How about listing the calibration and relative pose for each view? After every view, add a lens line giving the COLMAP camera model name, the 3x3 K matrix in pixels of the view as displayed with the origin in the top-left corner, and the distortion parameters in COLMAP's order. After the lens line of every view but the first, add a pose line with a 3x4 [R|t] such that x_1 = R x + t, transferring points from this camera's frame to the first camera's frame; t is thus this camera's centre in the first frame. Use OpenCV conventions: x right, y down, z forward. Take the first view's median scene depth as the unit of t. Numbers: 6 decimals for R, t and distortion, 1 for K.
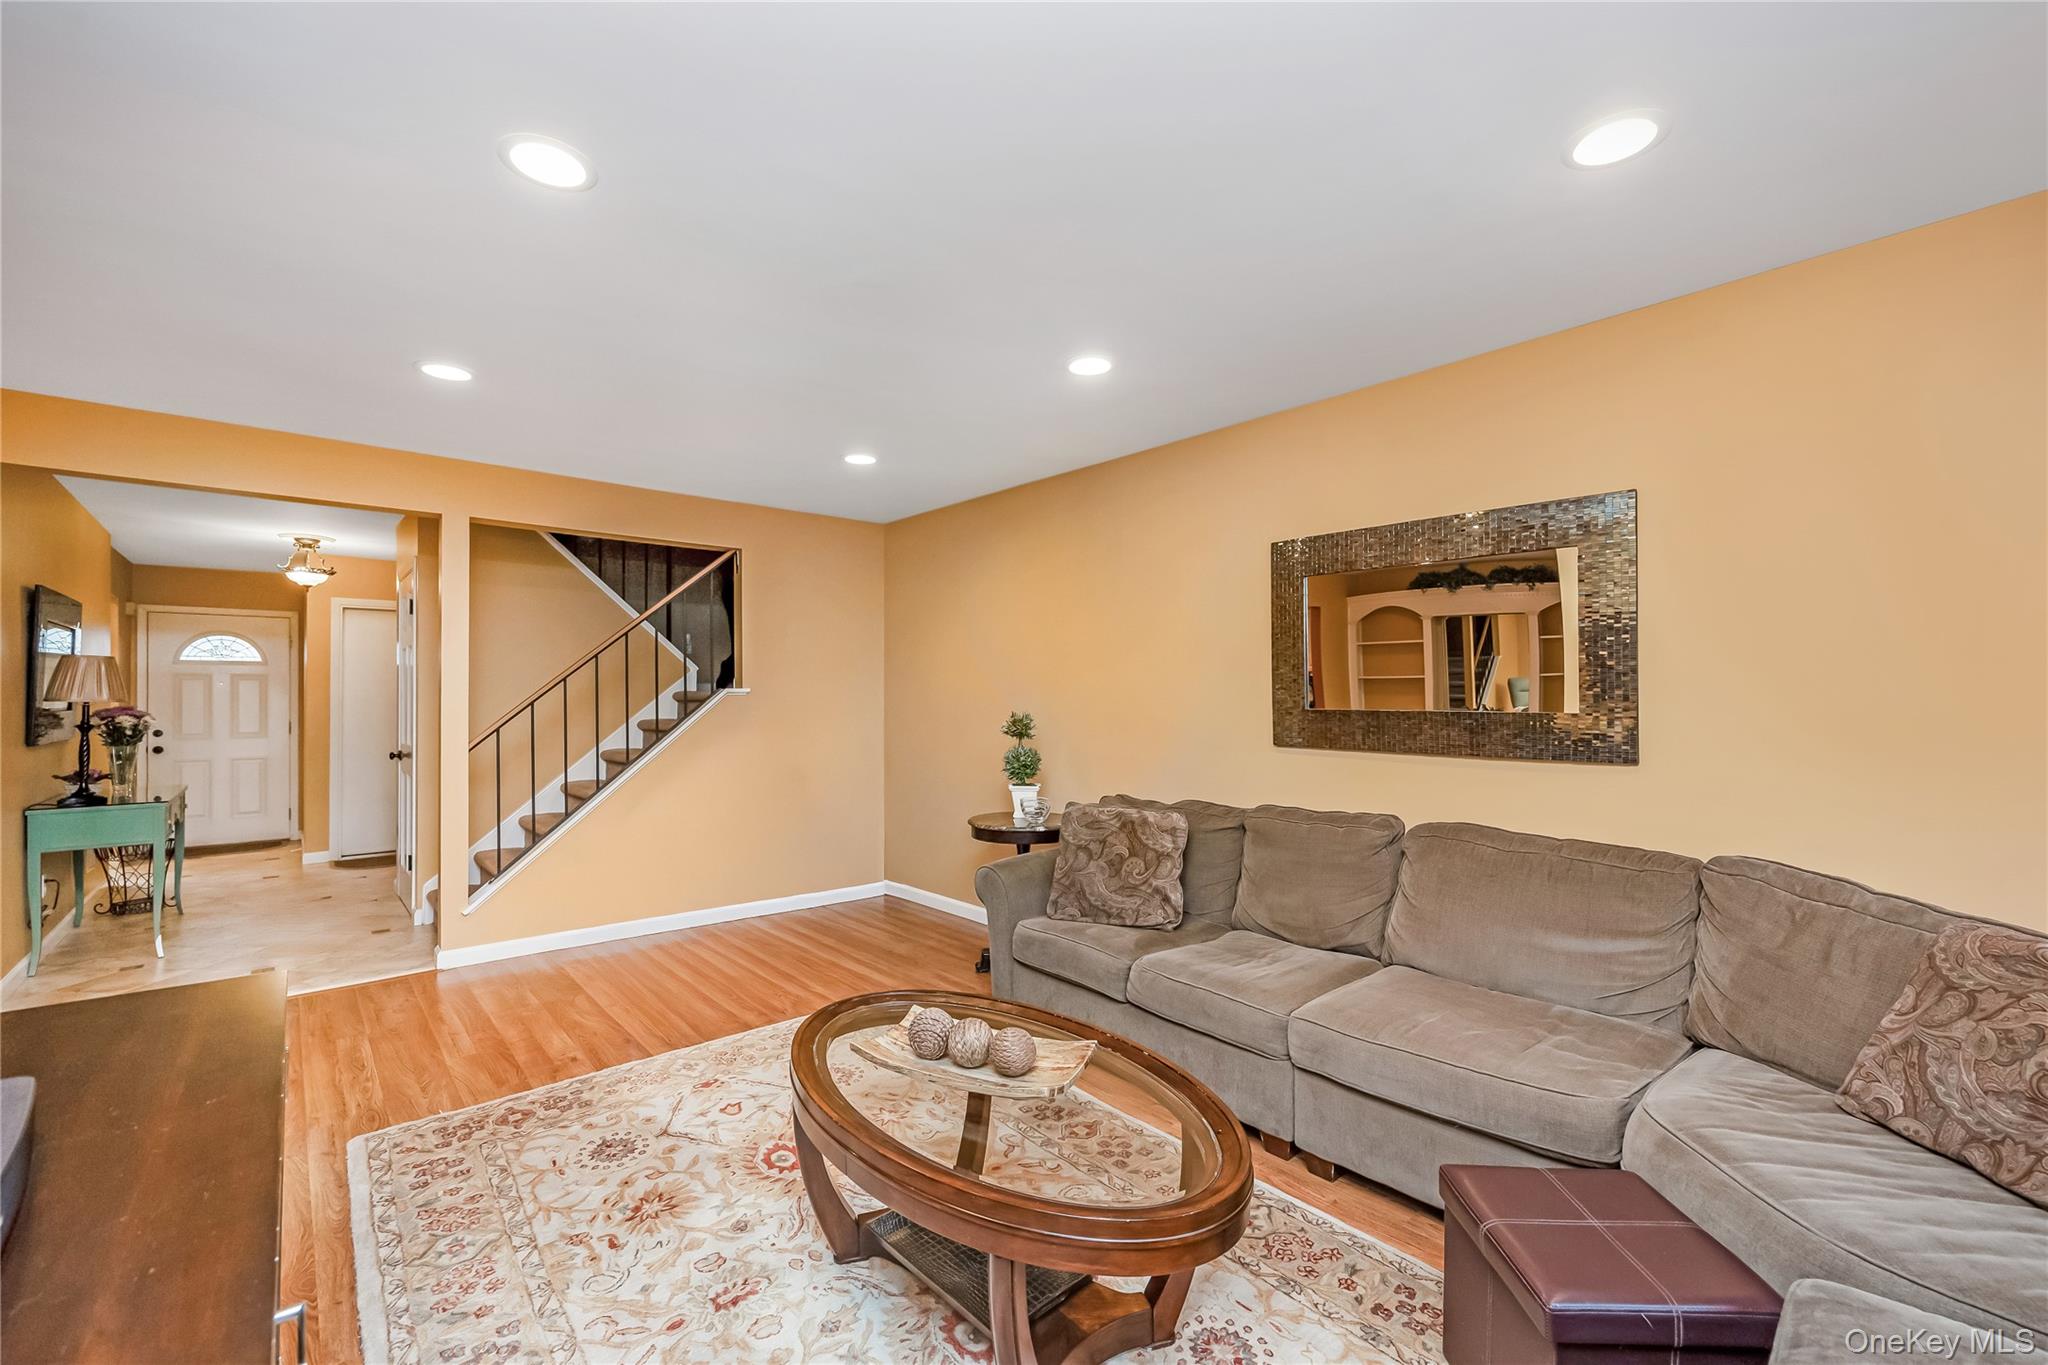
lens RADIAL K [[827.5, 0, 1019.1], [0, 827.5, 667.8], [0, 0, 1]] dist [0.009665, 0.000033]
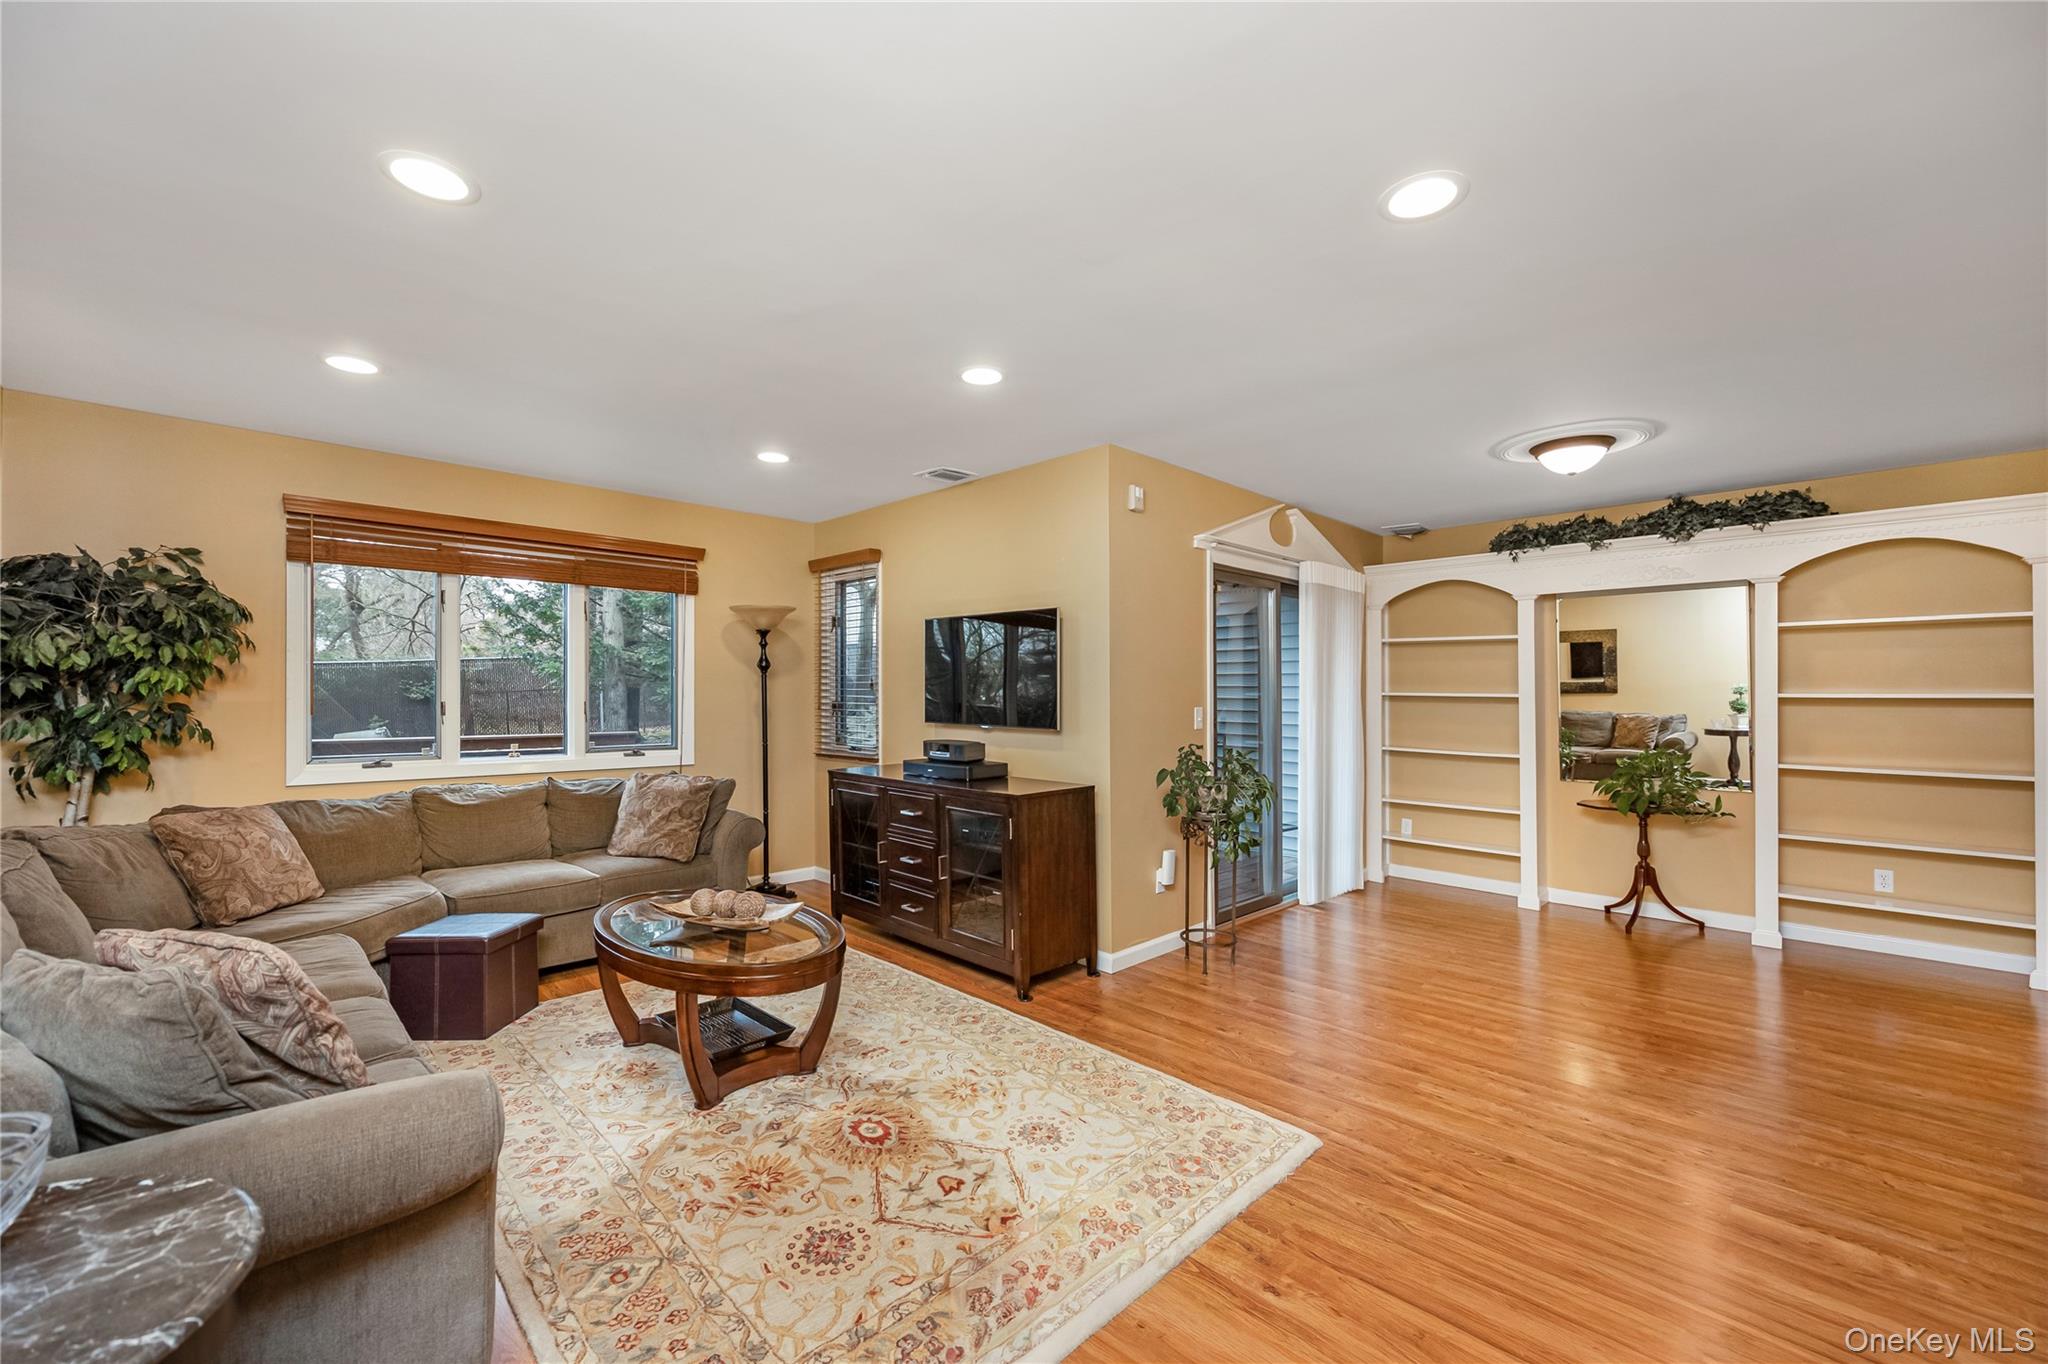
lens RADIAL K [[841.3, 0, 1020.2], [0, 841.3, 691.4], [0, 0, 1]] dist [-0.002359, -0.000217]
pose [[-0.998539, -0.001274, -0.054014, -0.361495], [0.000722, 0.999318, -0.036922, 0.067954], [0.054024, -0.036907, -0.997857, 1.820309]]
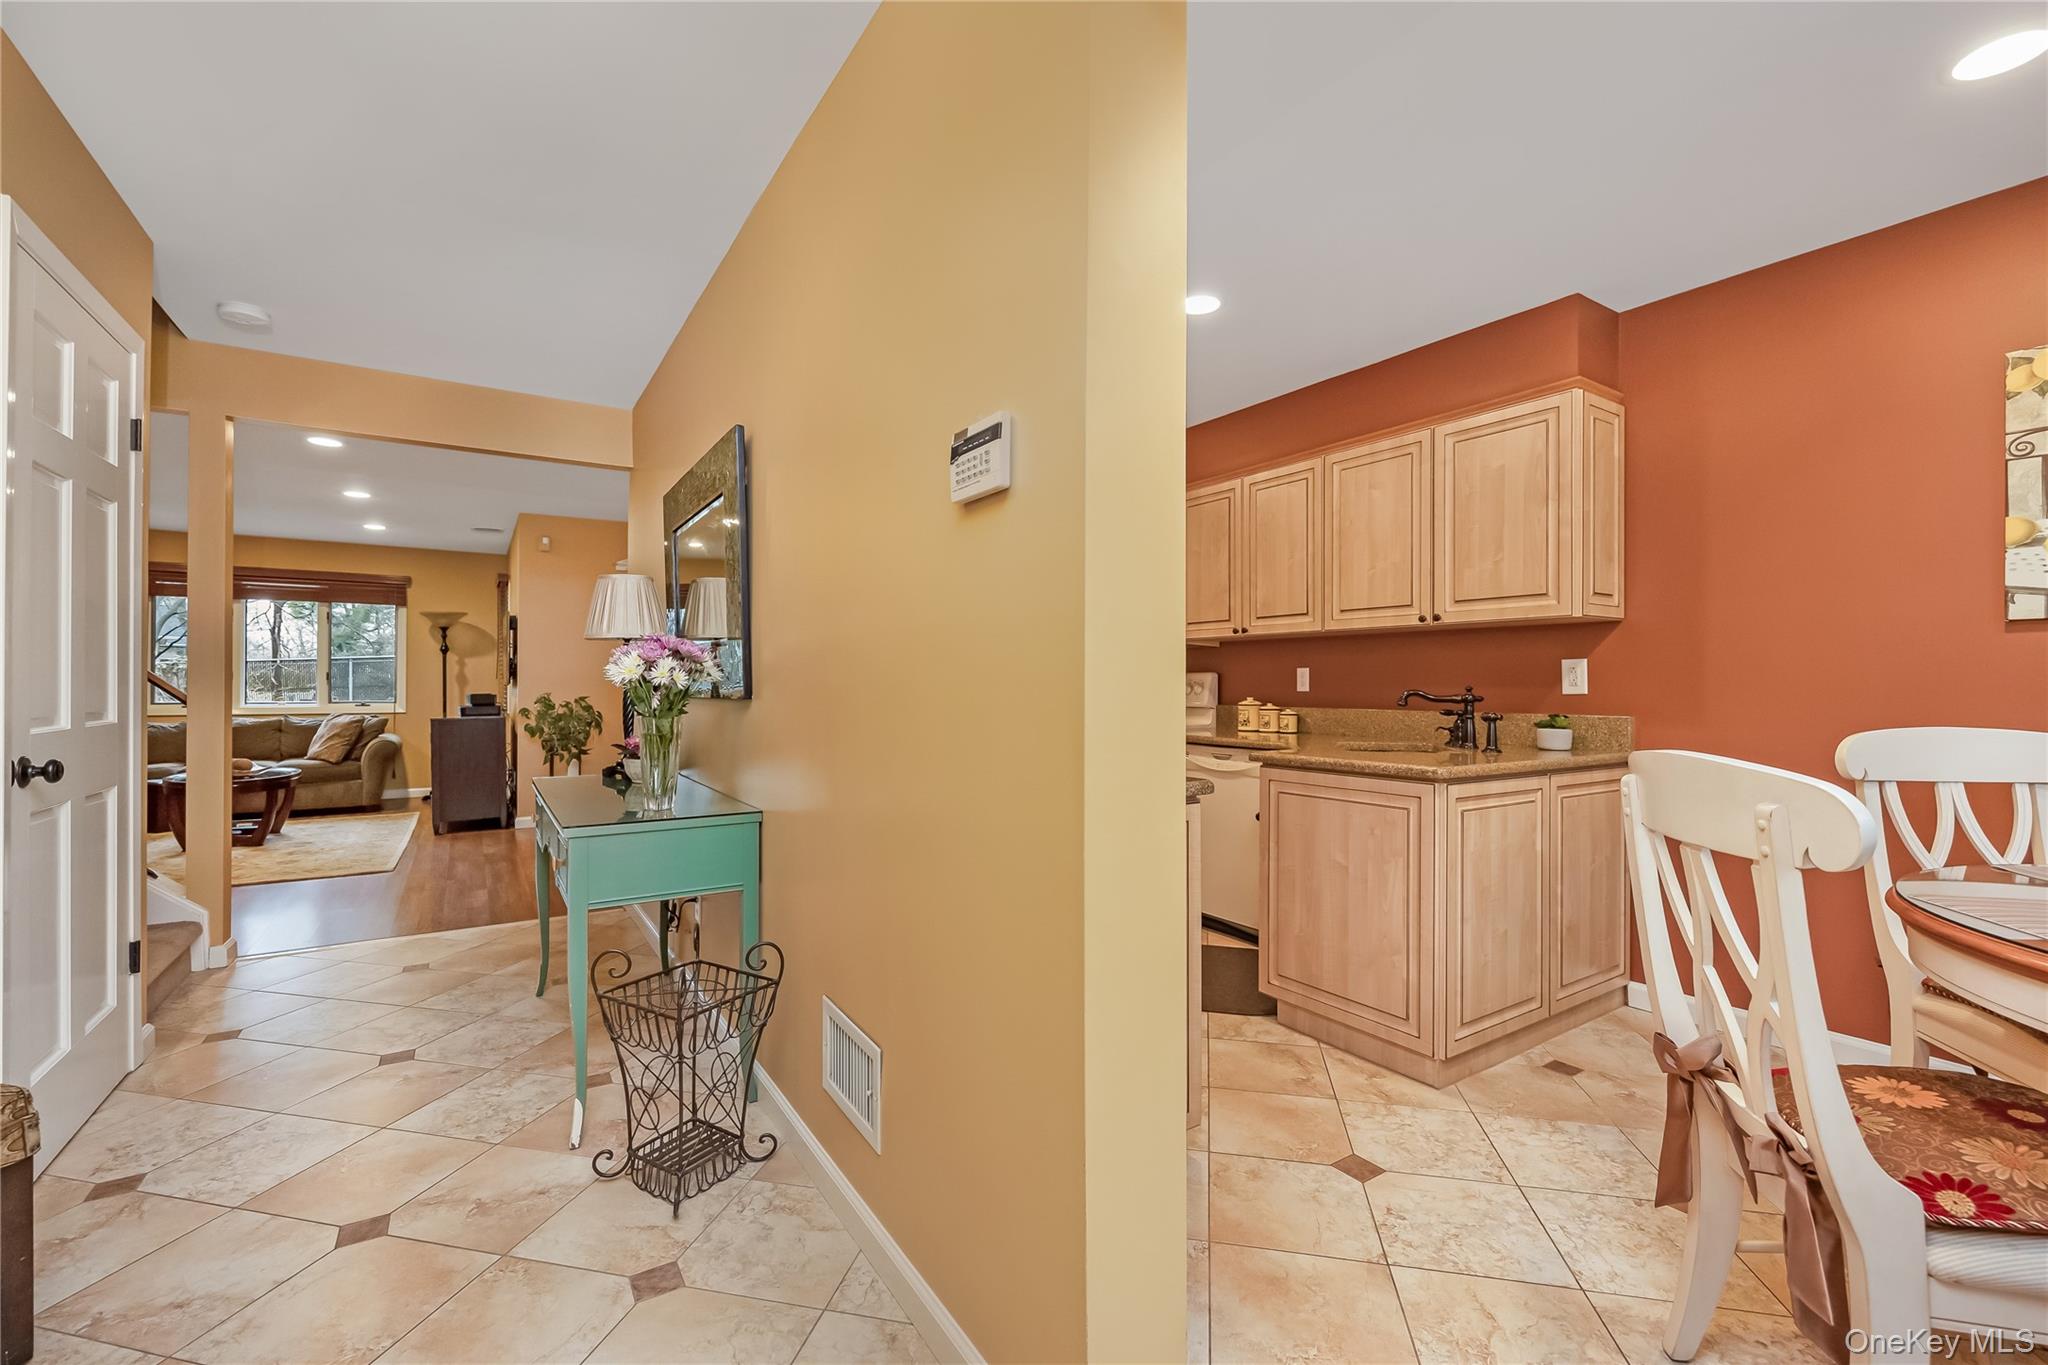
lens RADIAL K [[841.3, 0, 1020.2], [0, 841.3, 691.9], [0, 0, 1]] dist [-0.002359, -0.000217]
pose [[-0.988931, -0.002052, 0.148359, -2.388665], [-0.006374, 0.999569, -0.028664, 0.162041], [-0.148236, -0.029293, -0.988518, 2.557624]]
